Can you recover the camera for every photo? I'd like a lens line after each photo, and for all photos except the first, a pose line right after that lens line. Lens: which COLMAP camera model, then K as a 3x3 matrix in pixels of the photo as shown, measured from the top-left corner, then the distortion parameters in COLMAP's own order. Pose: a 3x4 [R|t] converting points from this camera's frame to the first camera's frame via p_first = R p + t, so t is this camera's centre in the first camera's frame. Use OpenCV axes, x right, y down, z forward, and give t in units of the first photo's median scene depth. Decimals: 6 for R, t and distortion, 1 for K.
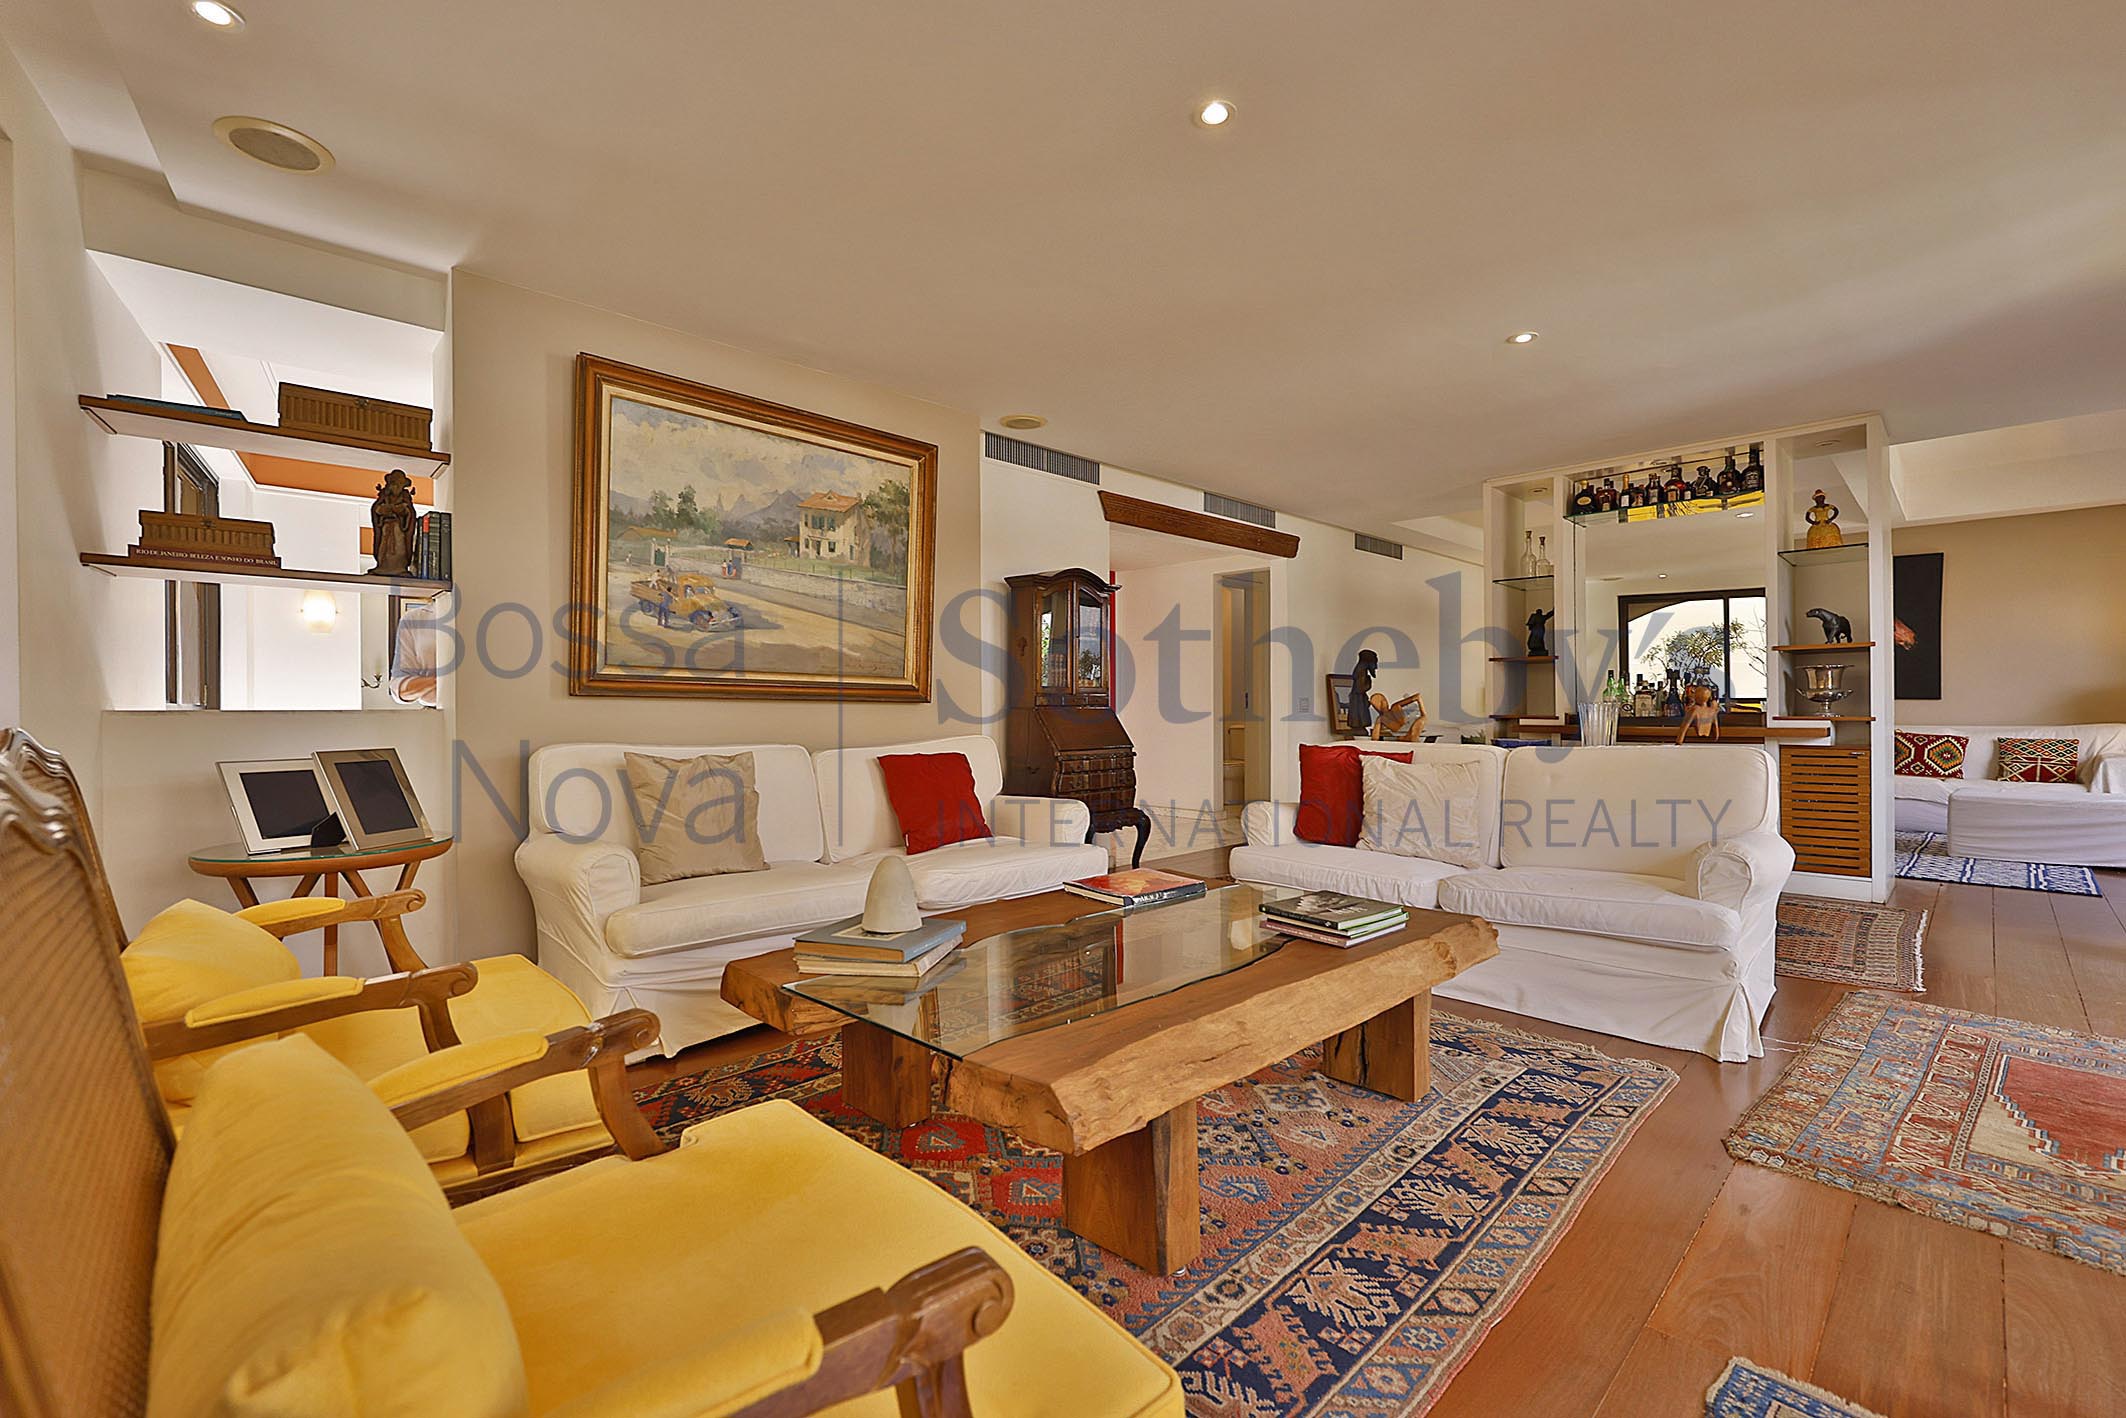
lens RADIAL K [[923.8, 0, 1056.9], [0, 923.8, 710.7], [0, 0, 1]] dist [-0.000530, 0.000045]
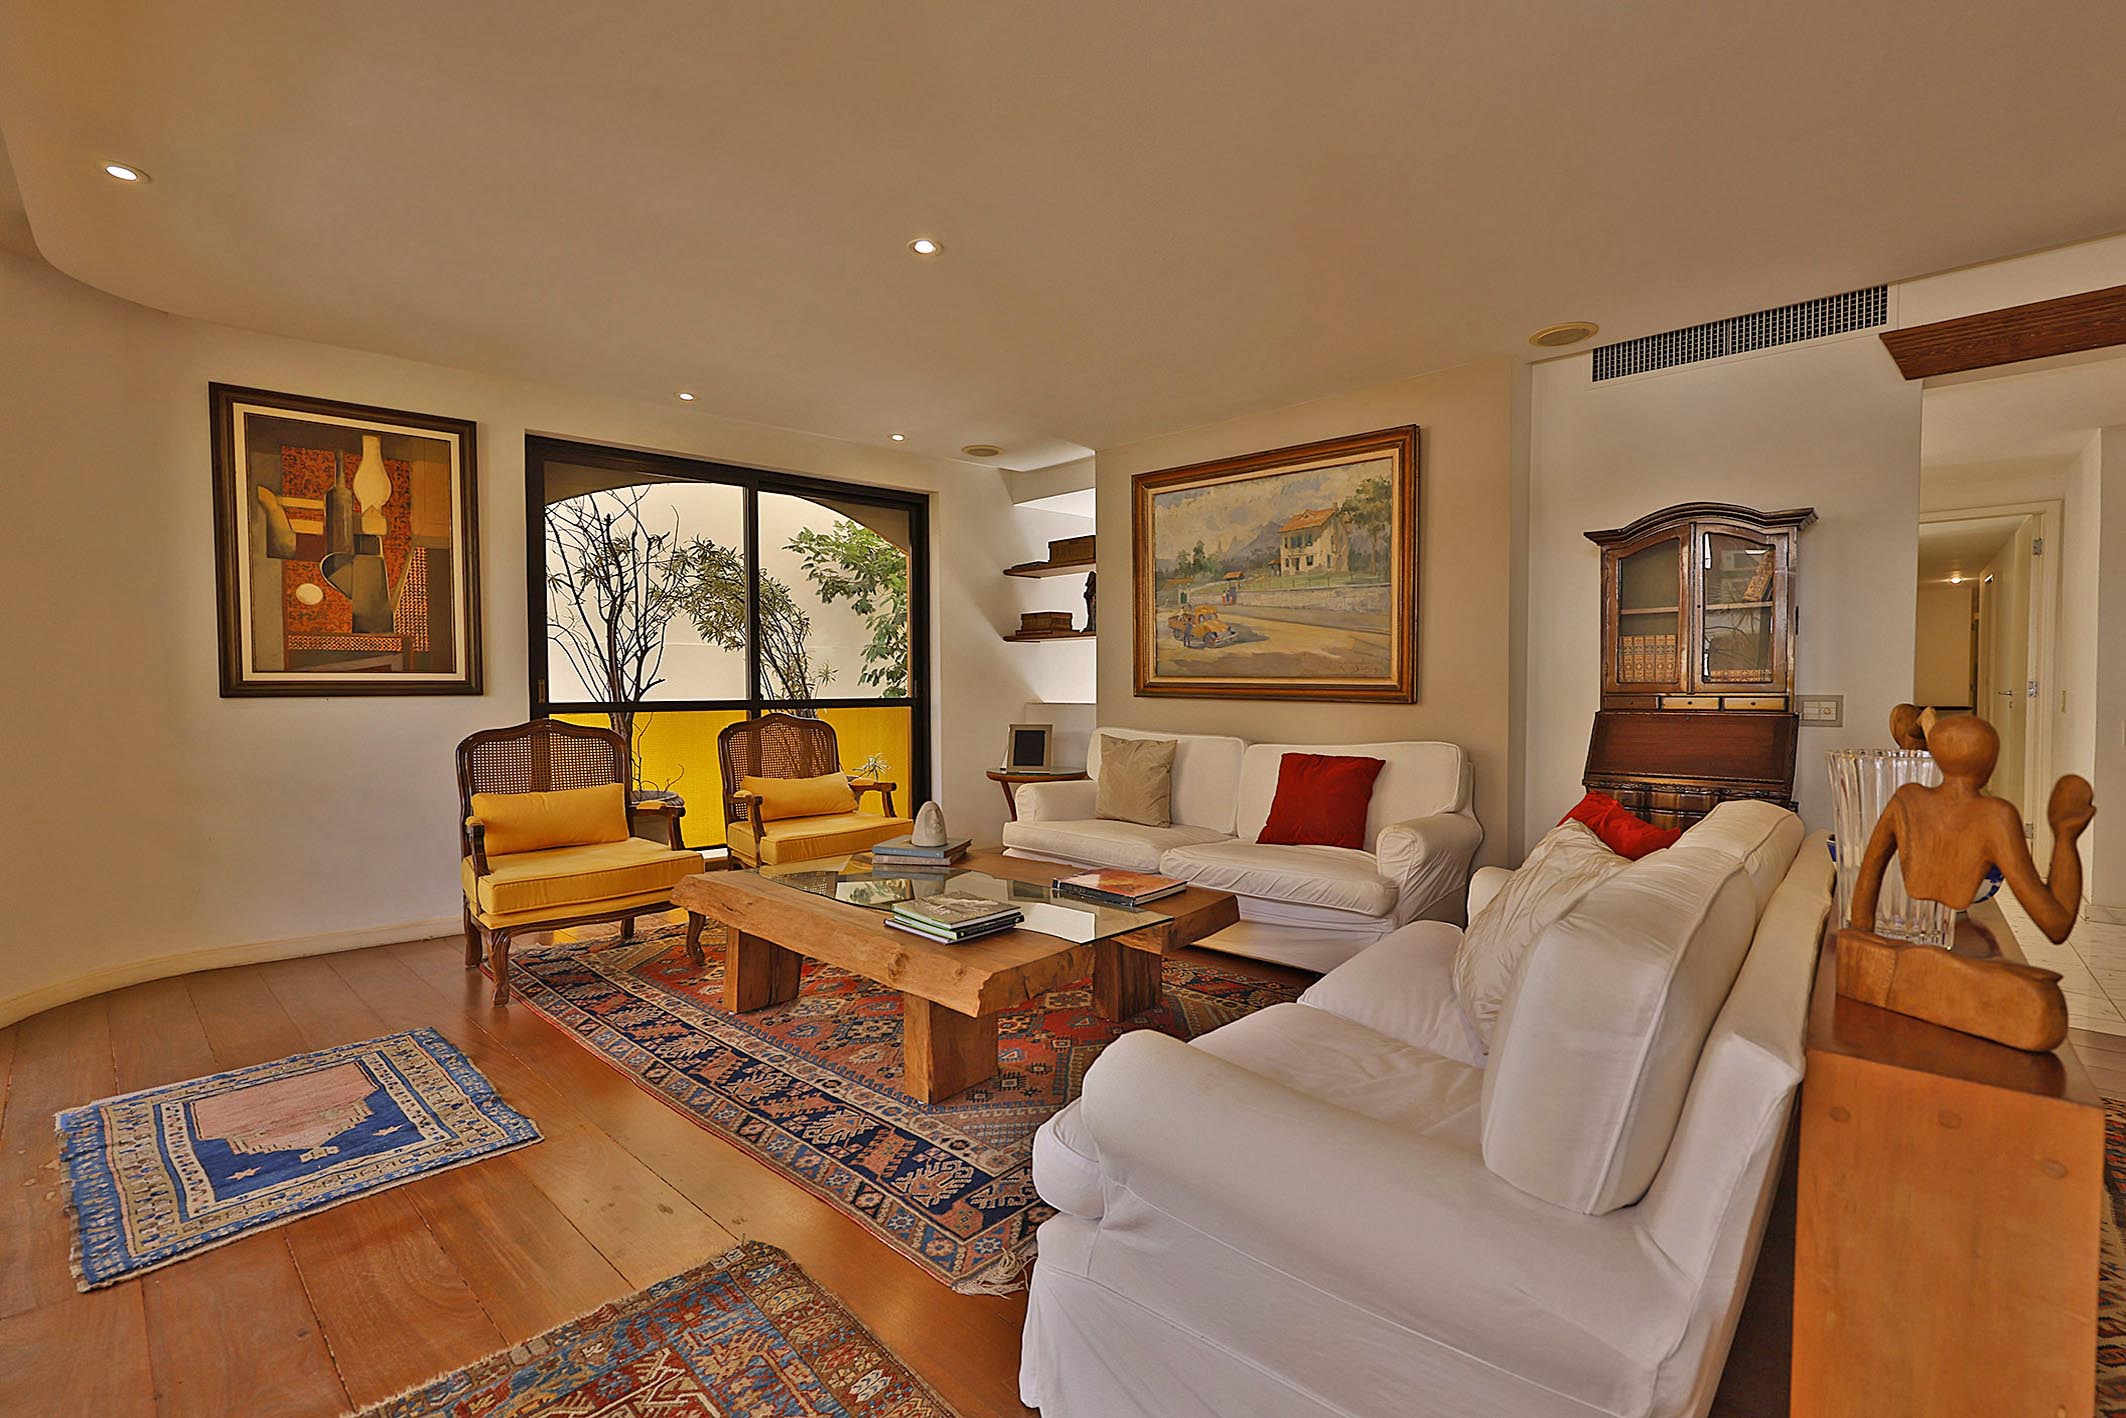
lens RADIAL K [[923.8, 0, 1056.9], [0, 923.8, 710.7], [0, 0, 1]] dist [-0.000530, 0.000045]
pose [[0.039857, 0.028129, -0.998809, 0.937334], [-0.001972, 0.999604, 0.028073, -0.032808], [0.999203, 0.000850, 0.039897, 0.730068]]
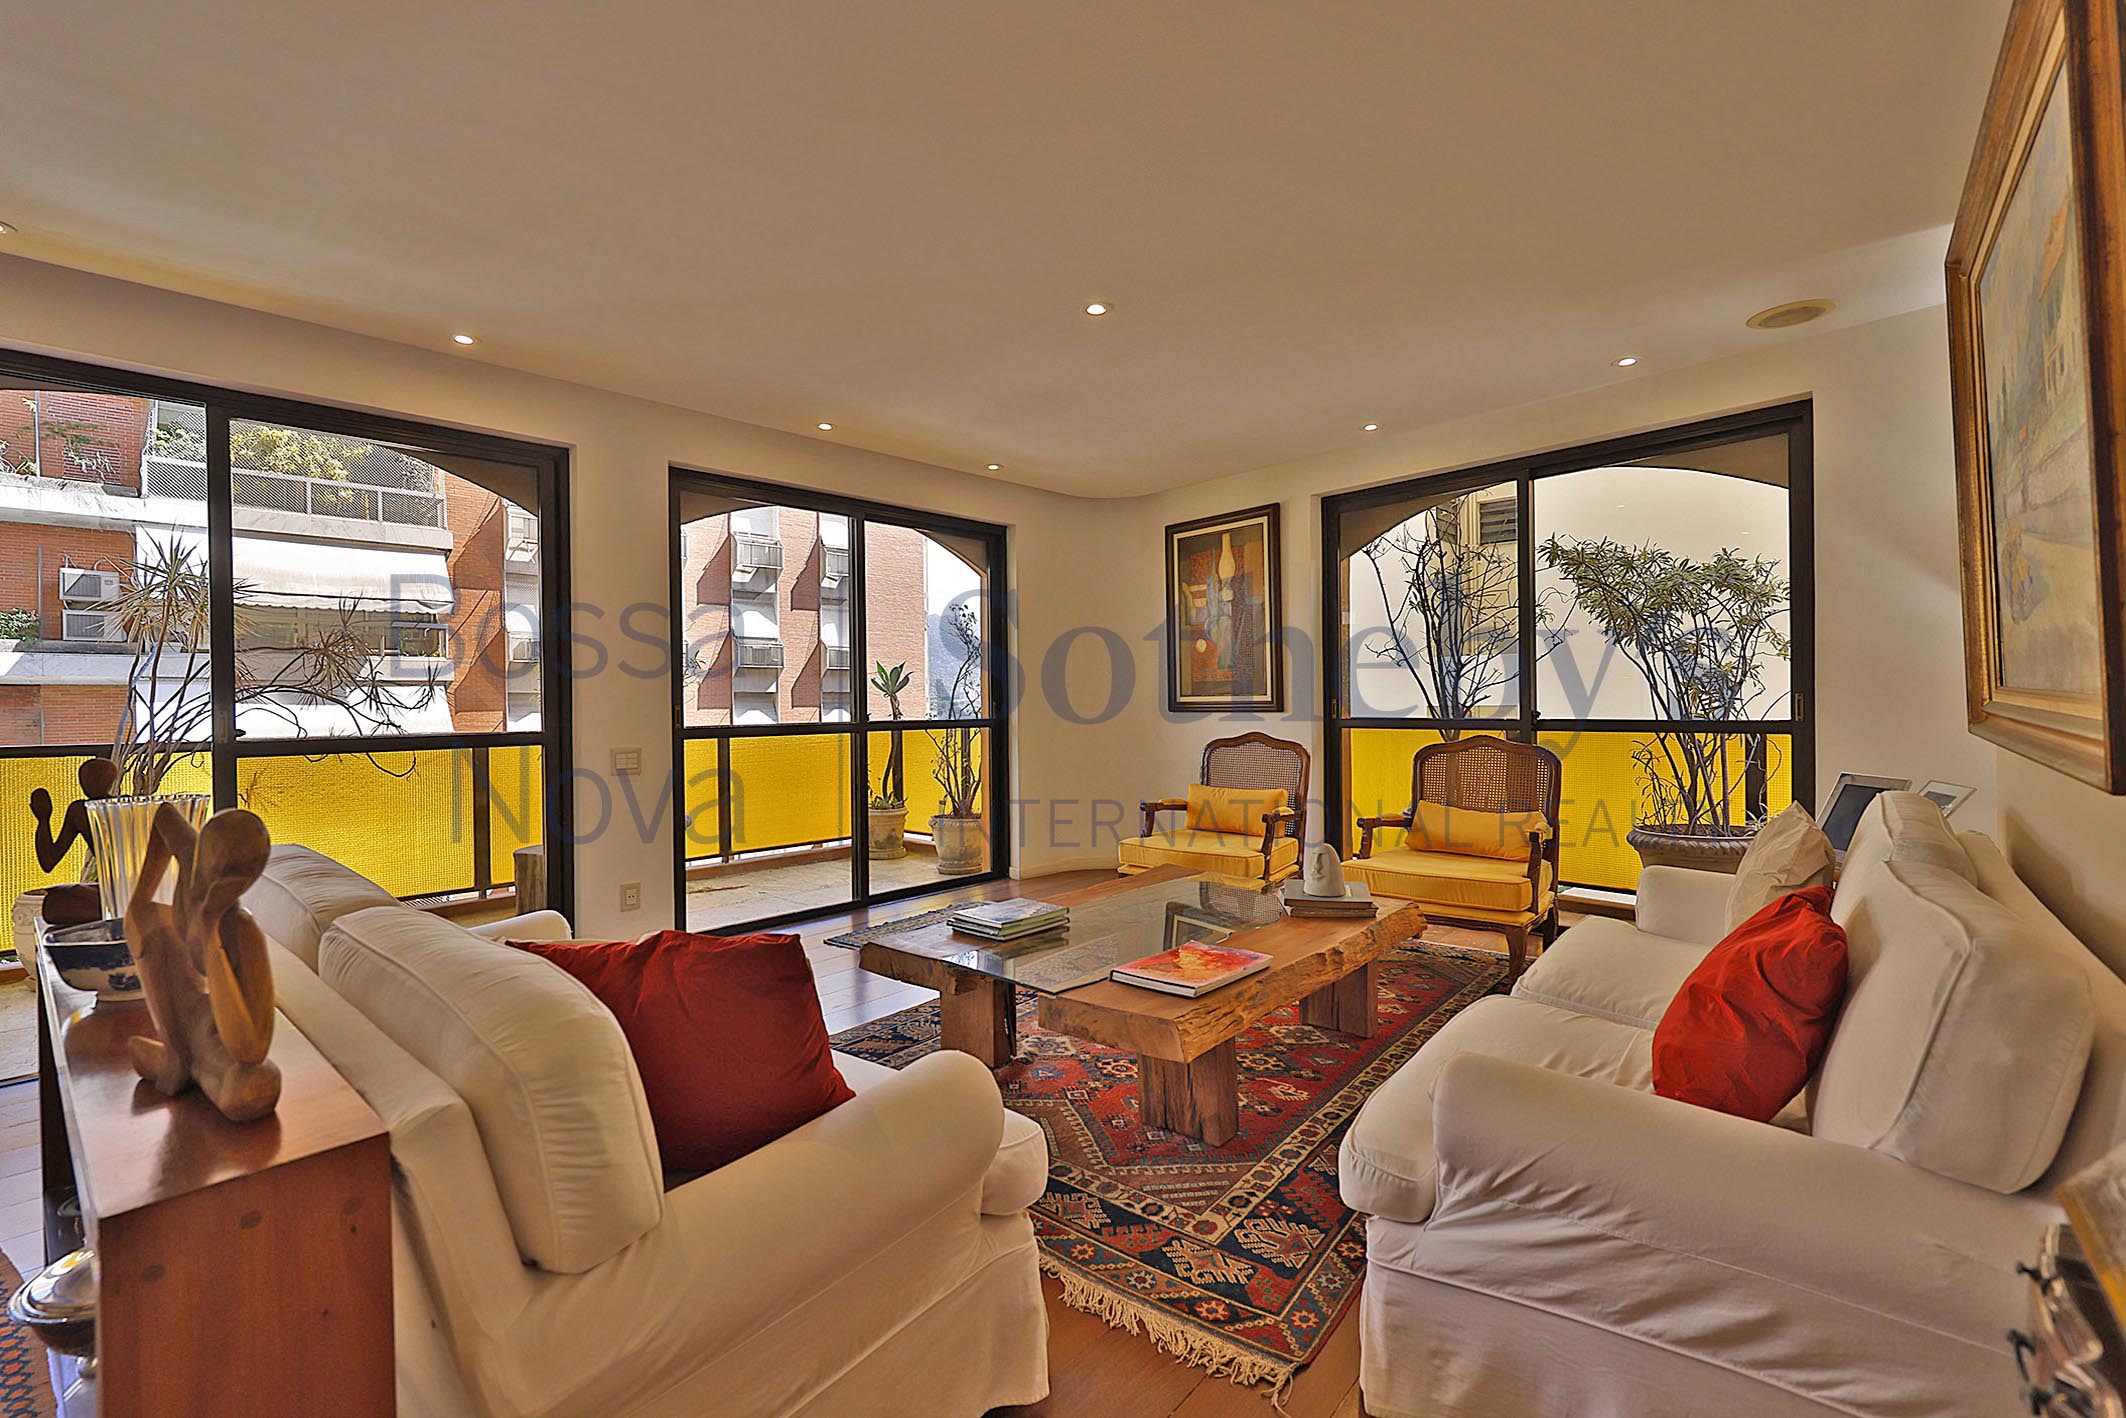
lens RADIAL K [[894.1, 0, 1032.9], [0, 894.1, 705.3], [0, 0, 1]] dist [0.000727, 0.000091]
pose [[-0.998169, 0.017553, -0.057878, 0.225622], [0.016905, 0.999789, 0.011671, -0.053216], [0.058071, 0.010671, -0.998255, 1.493607]]
